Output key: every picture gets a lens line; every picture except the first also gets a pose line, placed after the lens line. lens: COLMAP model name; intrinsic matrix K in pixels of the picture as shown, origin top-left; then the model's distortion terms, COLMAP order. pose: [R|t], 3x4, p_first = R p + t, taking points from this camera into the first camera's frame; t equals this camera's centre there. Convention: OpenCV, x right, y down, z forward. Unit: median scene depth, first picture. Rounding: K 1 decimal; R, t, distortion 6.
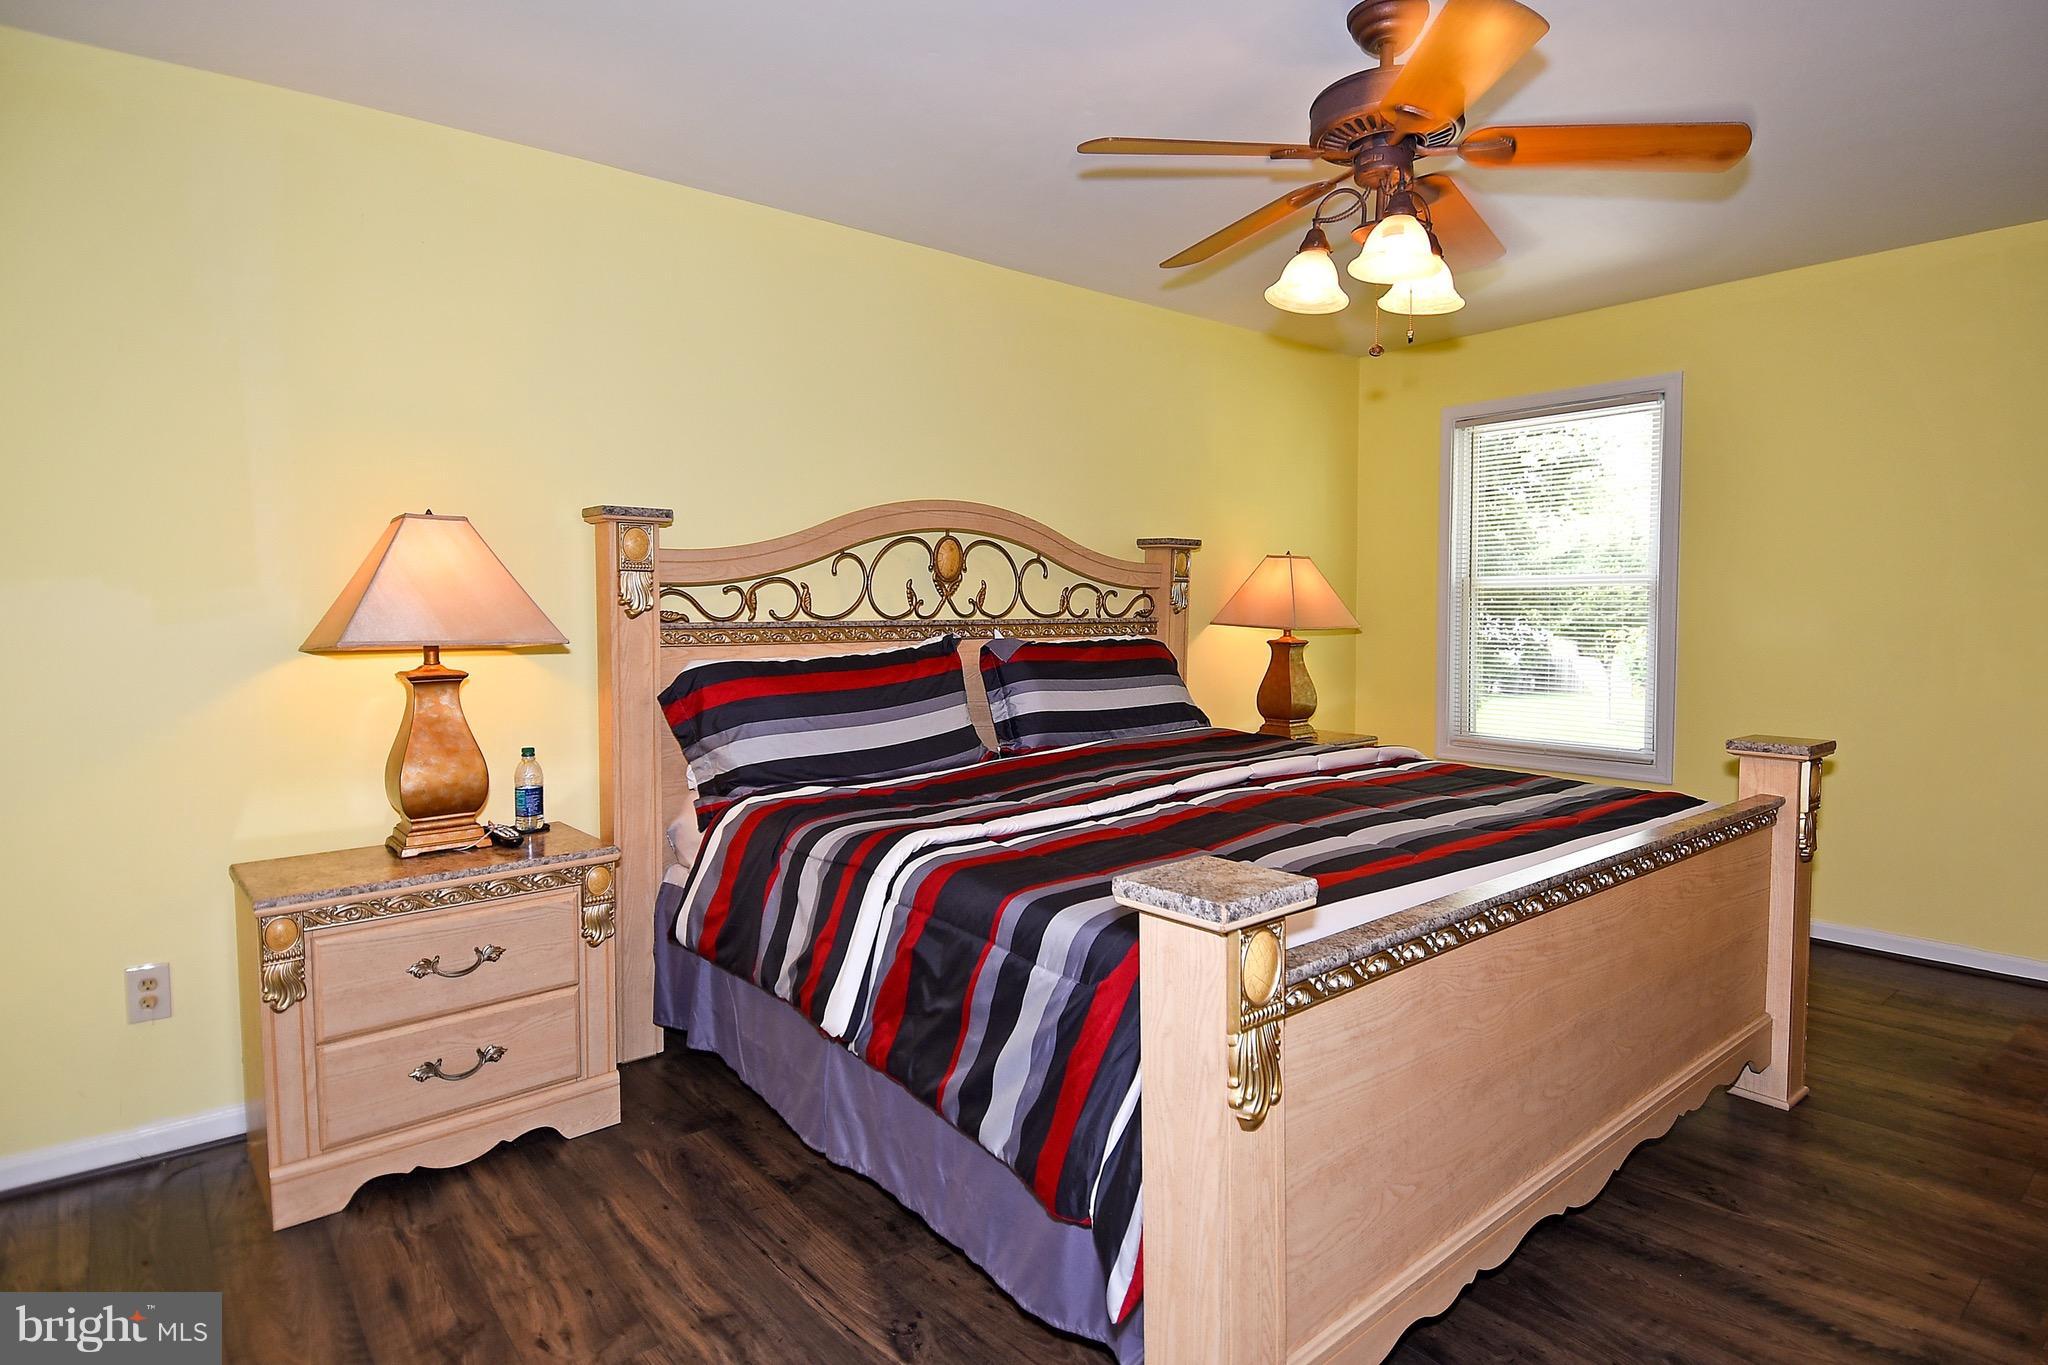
lens RADIAL K [[1089.3, 0, 1027.2], [0, 1089.3, 670.8], [0, 0, 1]] dist [0.052121, -0.060447]
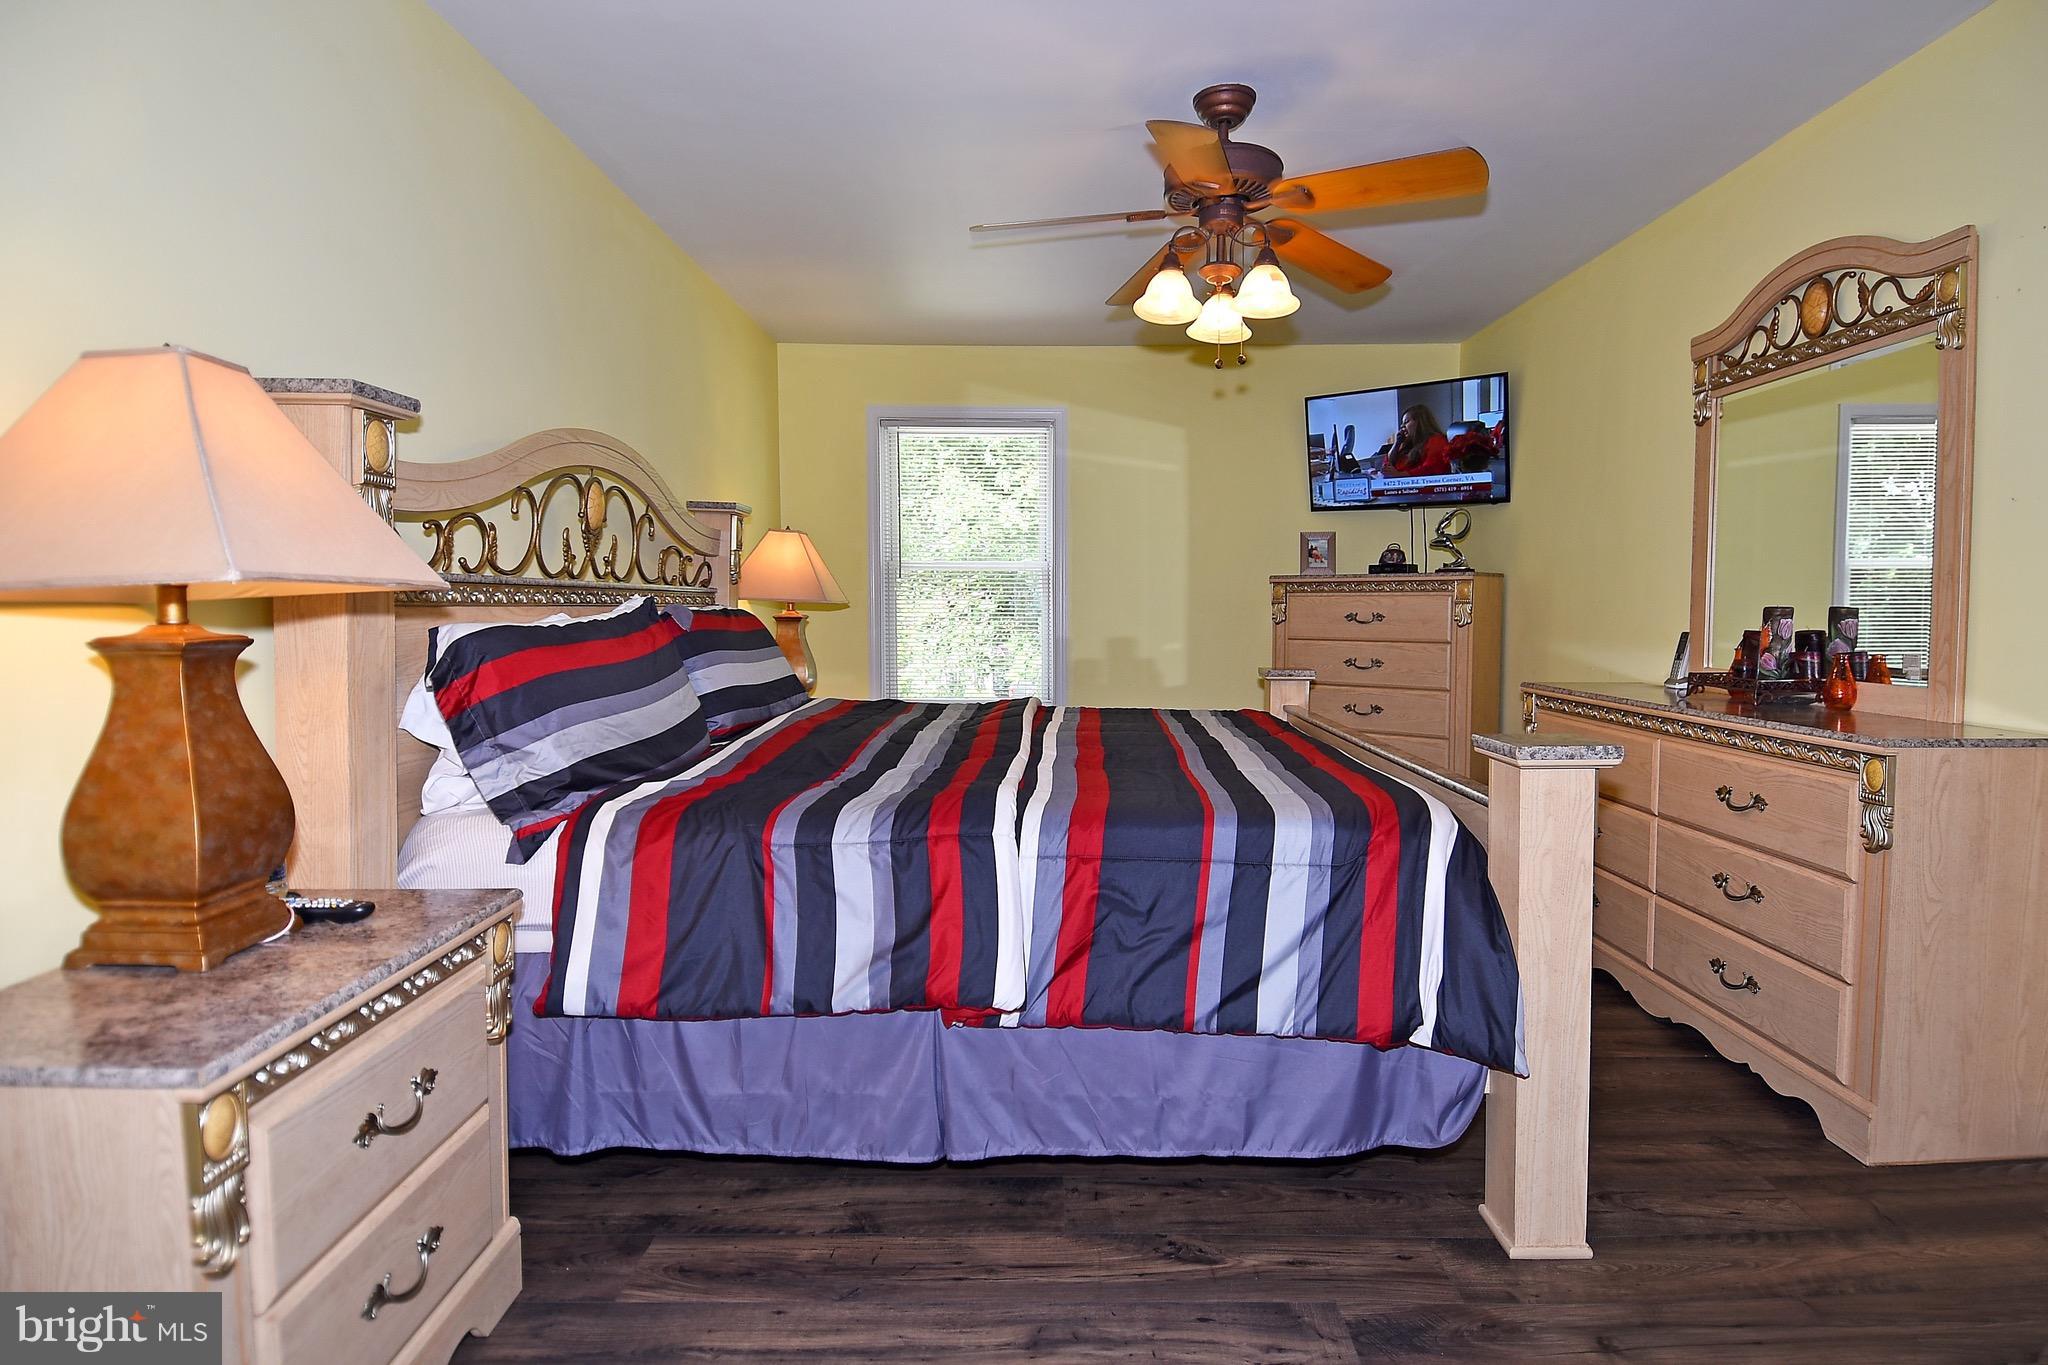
lens RADIAL K [[1089.3, 0, 1027.2], [0, 1089.3, 670.8], [0, 0, 1]] dist [0.052121, -0.060447]
pose [[0.636982, -0.039878, 0.769847, -0.700186], [0.040029, 0.999025, 0.018629, 0.025157], [-0.769839, 0.018950, 0.637957, 0.318385]]
